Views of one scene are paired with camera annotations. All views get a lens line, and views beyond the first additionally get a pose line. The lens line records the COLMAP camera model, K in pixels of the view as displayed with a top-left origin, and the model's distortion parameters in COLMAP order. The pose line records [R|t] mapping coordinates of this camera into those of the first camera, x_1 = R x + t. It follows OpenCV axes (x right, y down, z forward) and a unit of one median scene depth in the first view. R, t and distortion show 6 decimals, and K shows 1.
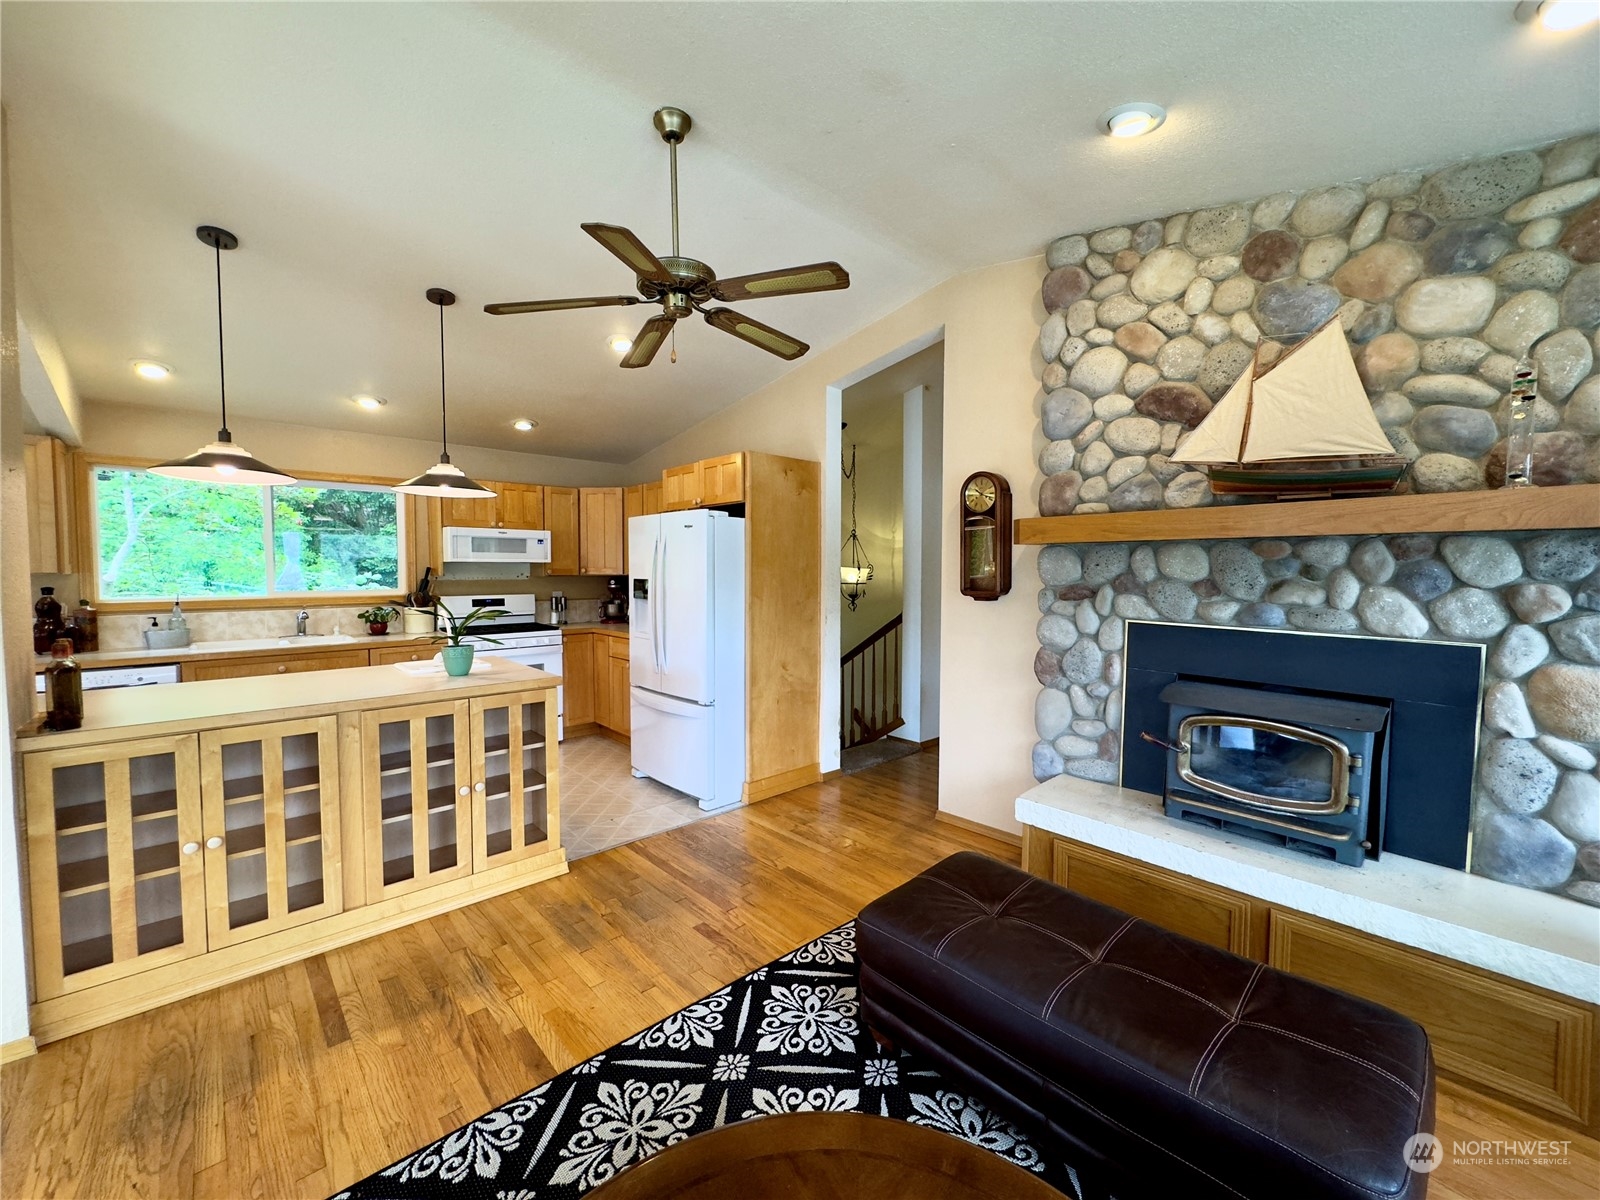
lens RADIAL K [[638.6, 0, 797.3], [0, 638.6, 599.7], [0, 0, 1]] dist [-0.003301, 0.000263]
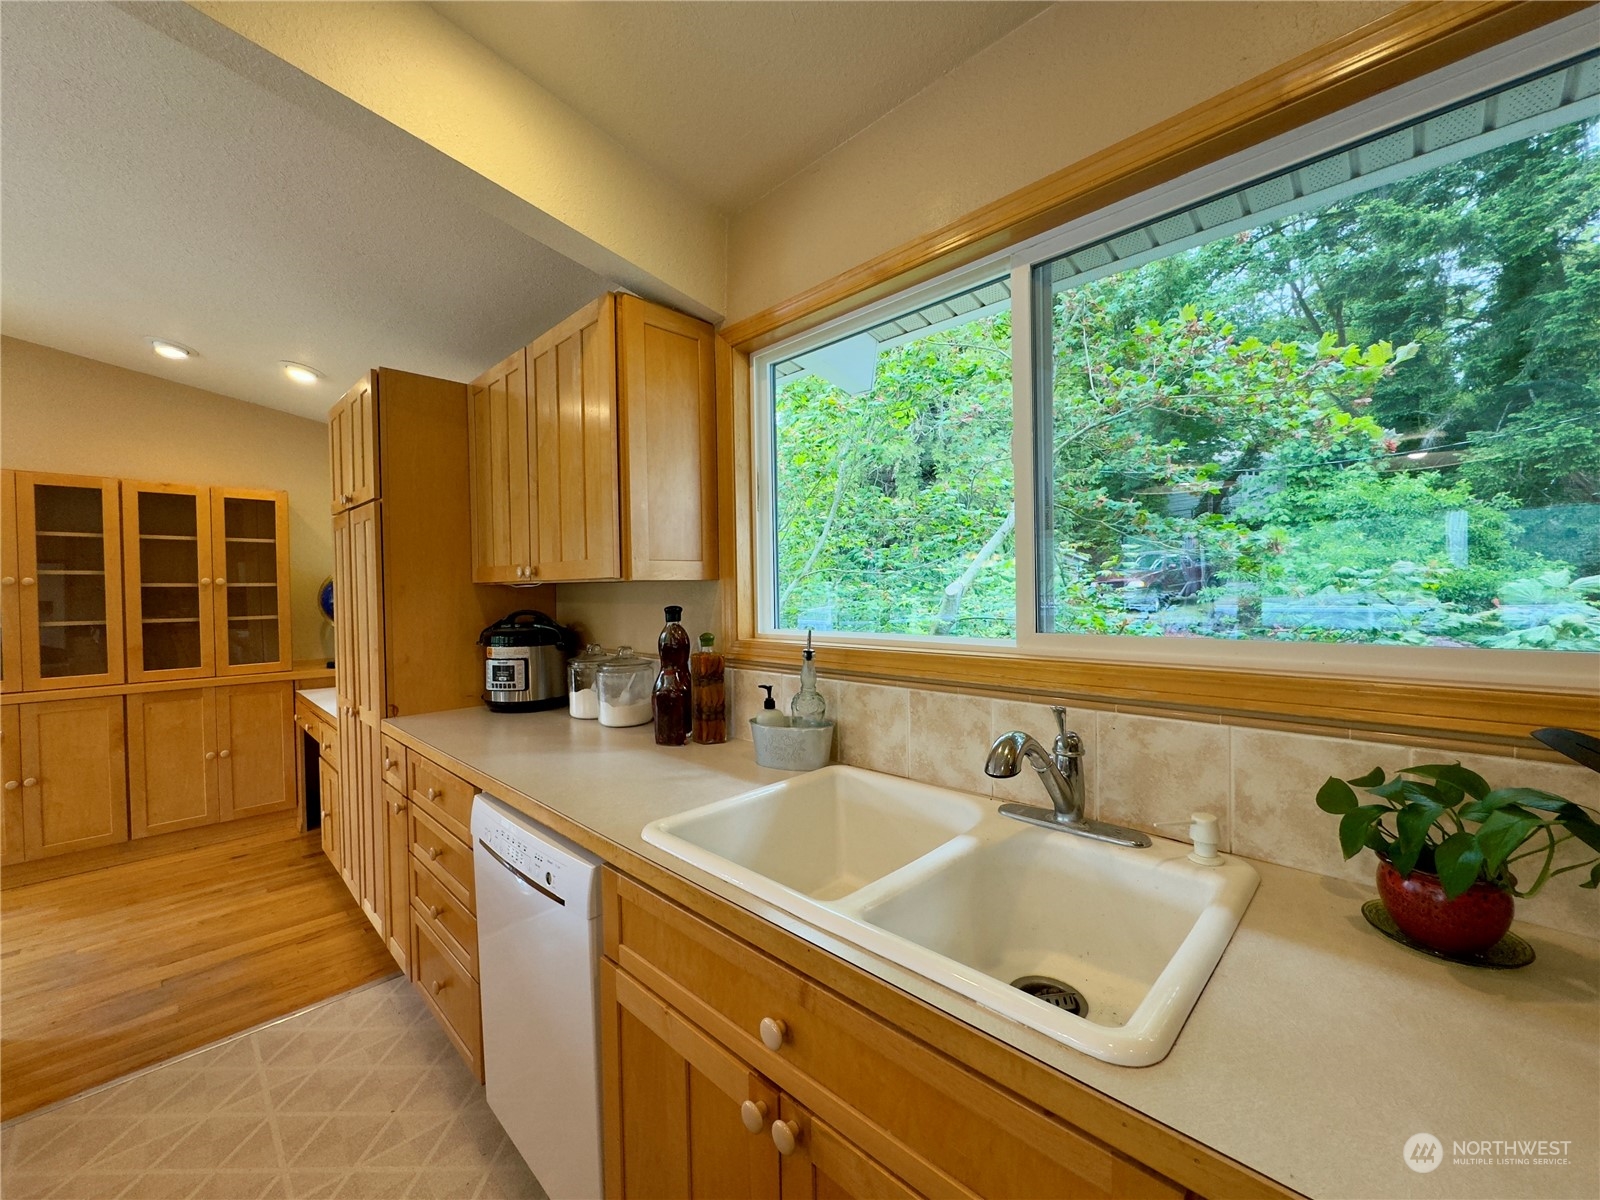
lens RADIAL K [[638.6, 0, 799.1], [0, 638.6, 603.8], [0, 0, 1]] dist [-0.003301, 0.000263]
pose [[0.037872, 0.021272, -0.999056, -0.925044], [-0.032711, 0.999264, 0.020037, -0.048258], [0.998747, 0.031922, 0.038540, 1.518845]]
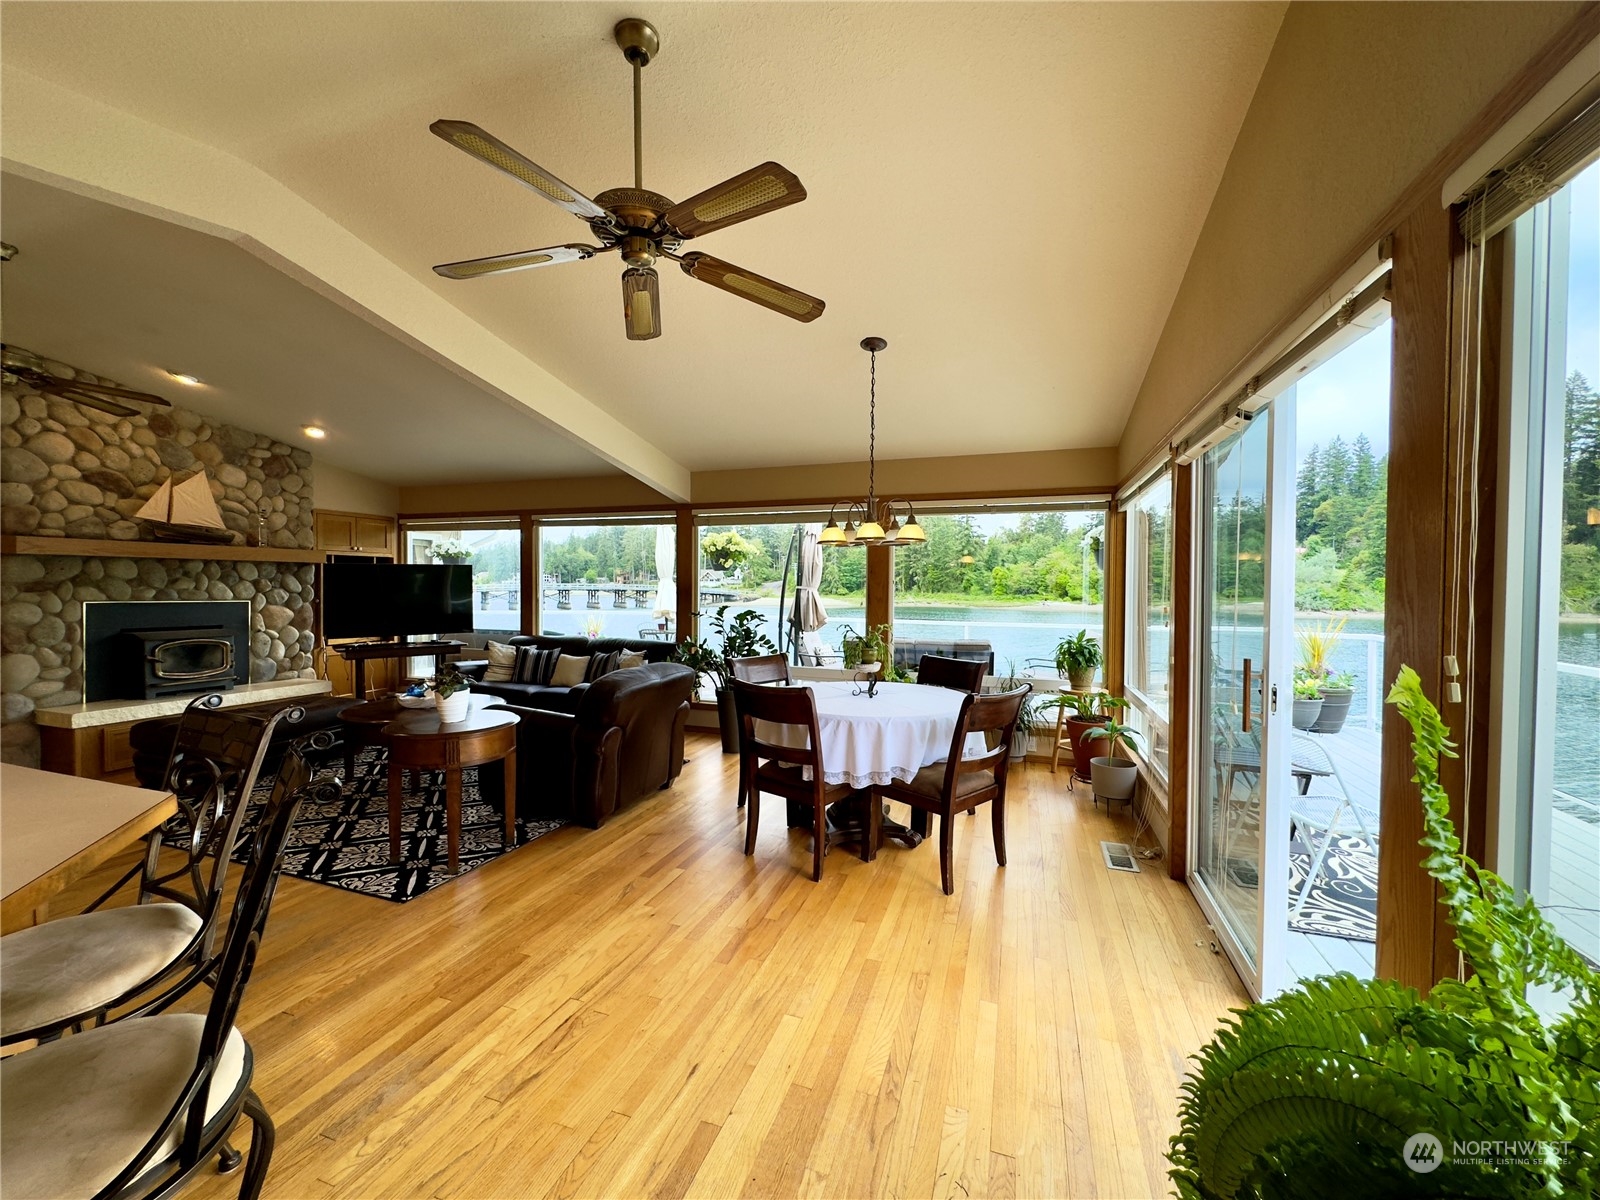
lens RADIAL K [[638.6, 0, 797.2], [0, 638.6, 598.8], [0, 0, 1]] dist [-0.003301, 0.000263]
pose [[-0.463077, -0.025501, 0.885951, -1.952820], [0.034957, 0.998283, 0.047006, 0.010466], [-0.885628, 0.052738, -0.461391, 0.118451]]
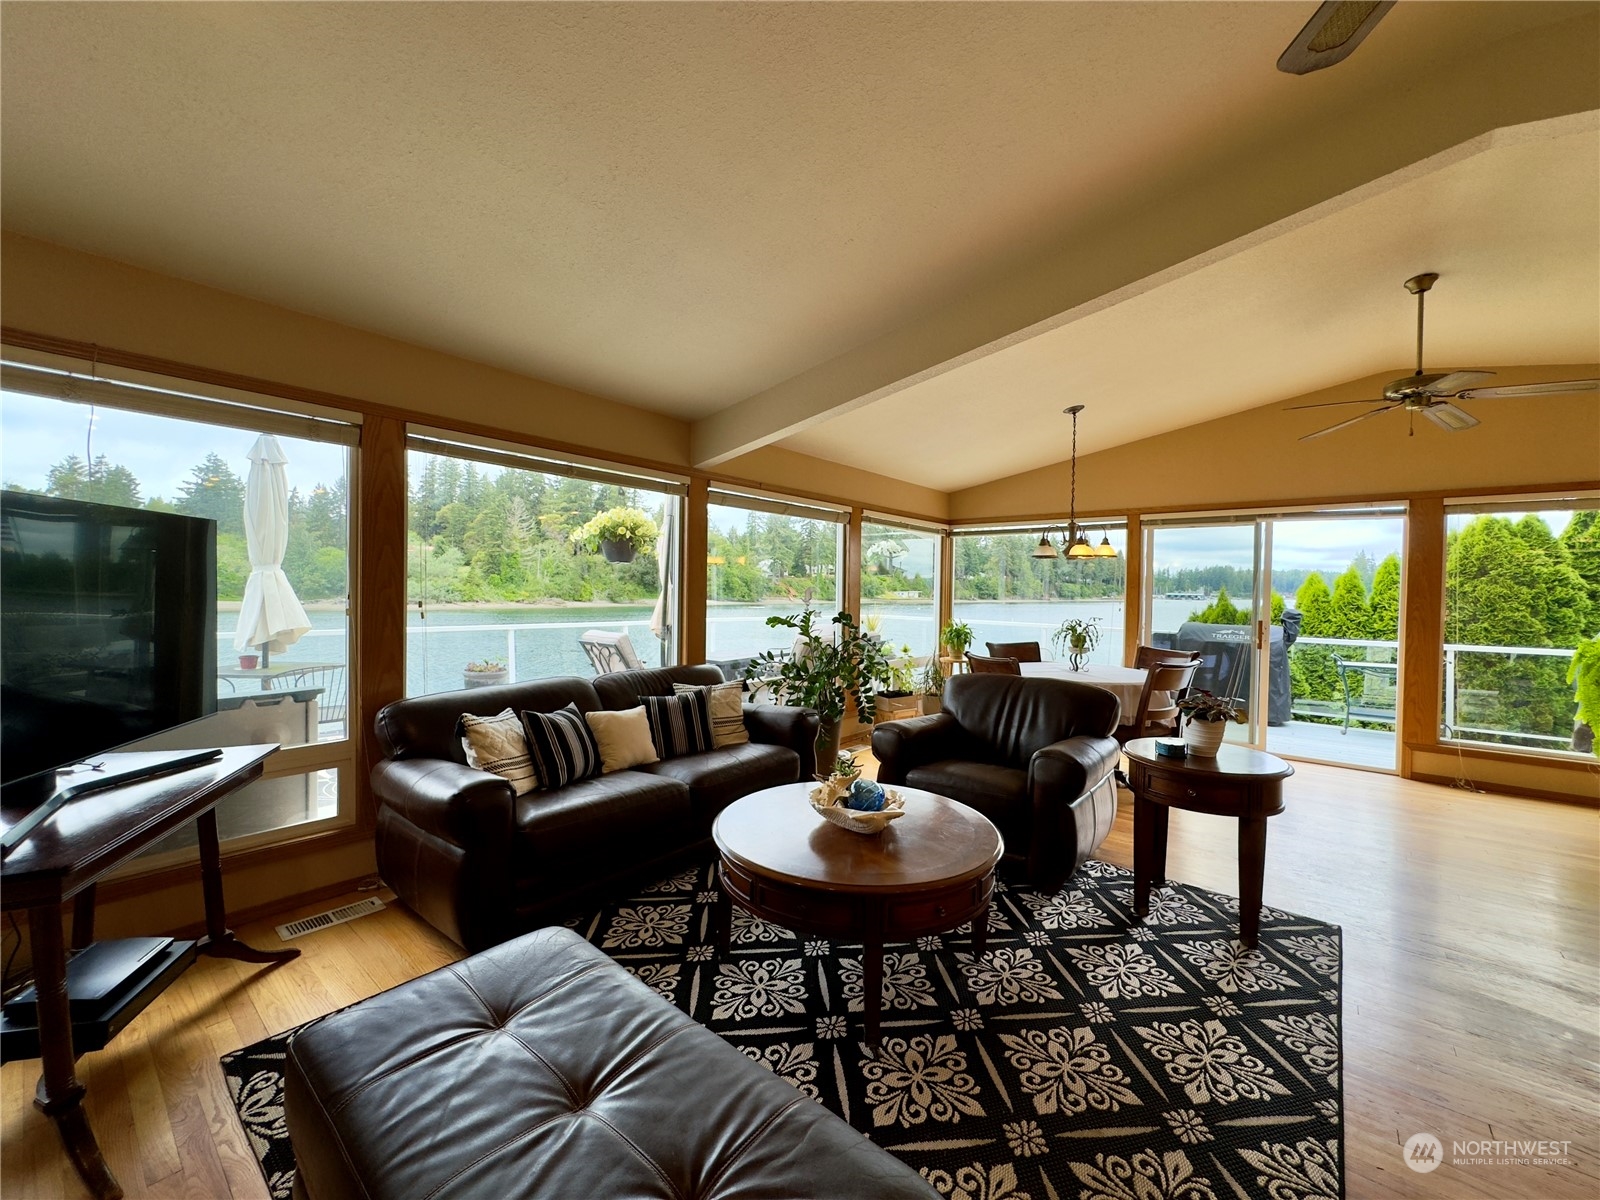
lens RADIAL K [[638.6, 0, 797.0], [0, 638.6, 601.7], [0, 0, 1]] dist [-0.003301, 0.000263]
pose [[-0.991998, -0.013187, -0.125563, 0.208611], [-0.022109, 0.997307, 0.069935, -0.020637], [0.124302, 0.072151, -0.989618, 1.072940]]
